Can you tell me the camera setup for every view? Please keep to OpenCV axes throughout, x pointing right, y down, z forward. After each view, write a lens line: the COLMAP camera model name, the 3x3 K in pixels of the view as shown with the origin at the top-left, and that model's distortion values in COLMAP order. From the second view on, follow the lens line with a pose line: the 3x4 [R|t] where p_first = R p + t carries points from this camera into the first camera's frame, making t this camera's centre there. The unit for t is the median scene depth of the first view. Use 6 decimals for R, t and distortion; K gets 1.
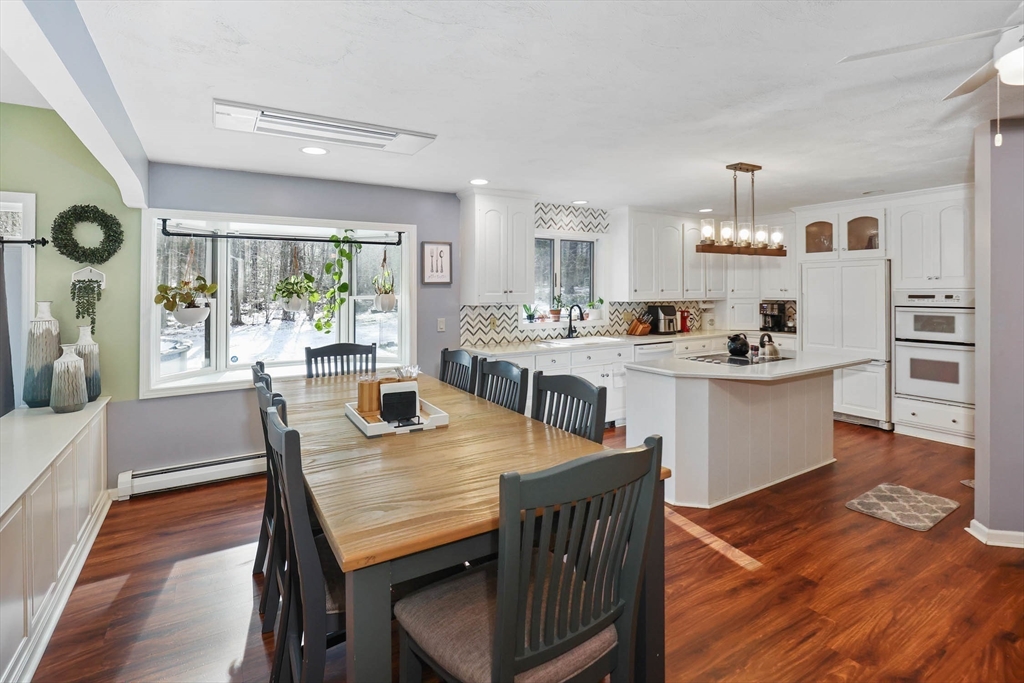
lens RADIAL K [[497.0, 0, 521.0], [0, 497.0, 287.6], [0, 0, 1]] dist [-0.009610, 0.001235]
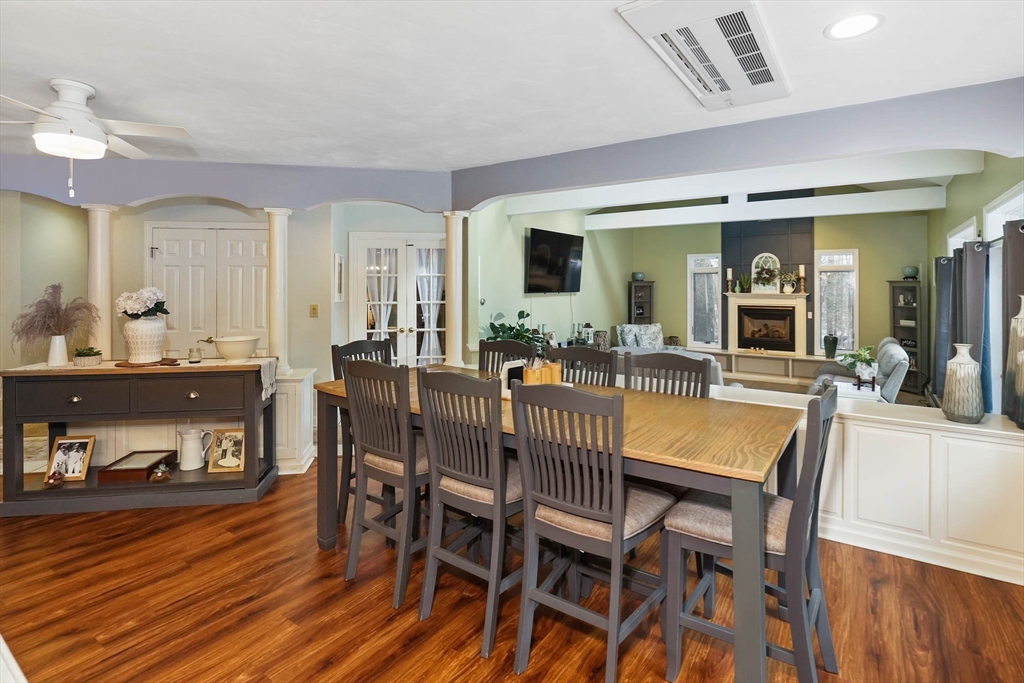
lens RADIAL K [[497.0, 0, 521.0], [0, 497.0, 287.6], [0, 0, 1]] dist [-0.009610, 0.001235]
pose [[-0.915936, 0.006672, -0.401269, 0.092977], [0.005064, 0.999974, 0.005067, 0.001993], [0.401292, 0.002609, -0.915946, 0.911515]]
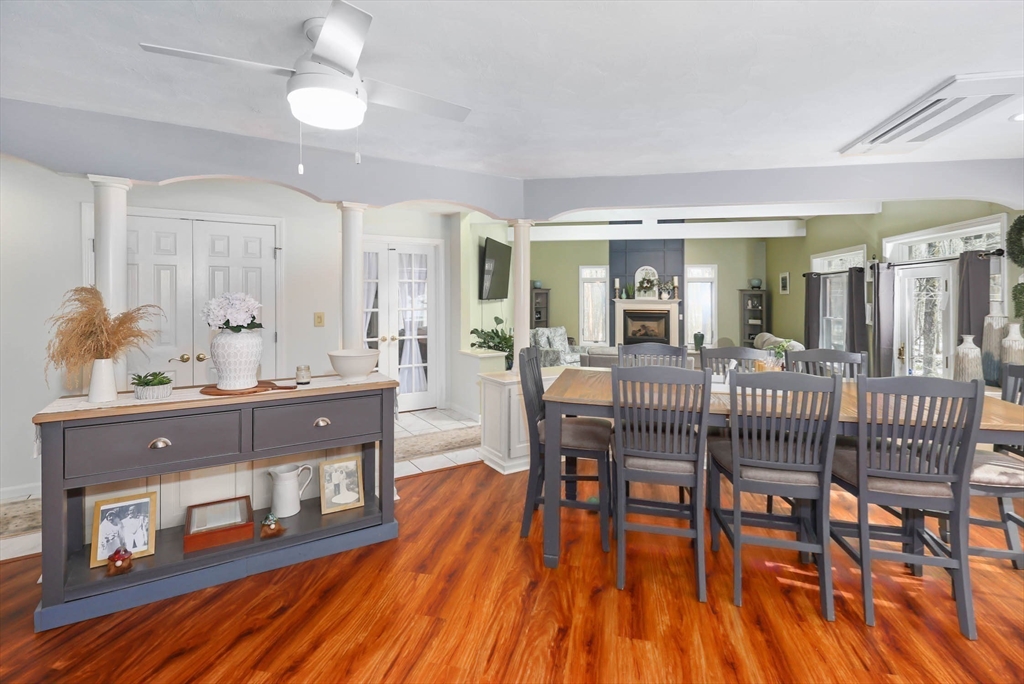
lens RADIAL K [[465.7, 0, 534.5], [0, 465.7, 292.6], [0, 0, 1]] dist [0.005034, 0.000179]
pose [[-0.704303, 0.001707, -0.709897, 0.452470], [0.000952, 0.999998, 0.001460, 0.002505], [0.709899, 0.000352, -0.704304, 0.645936]]
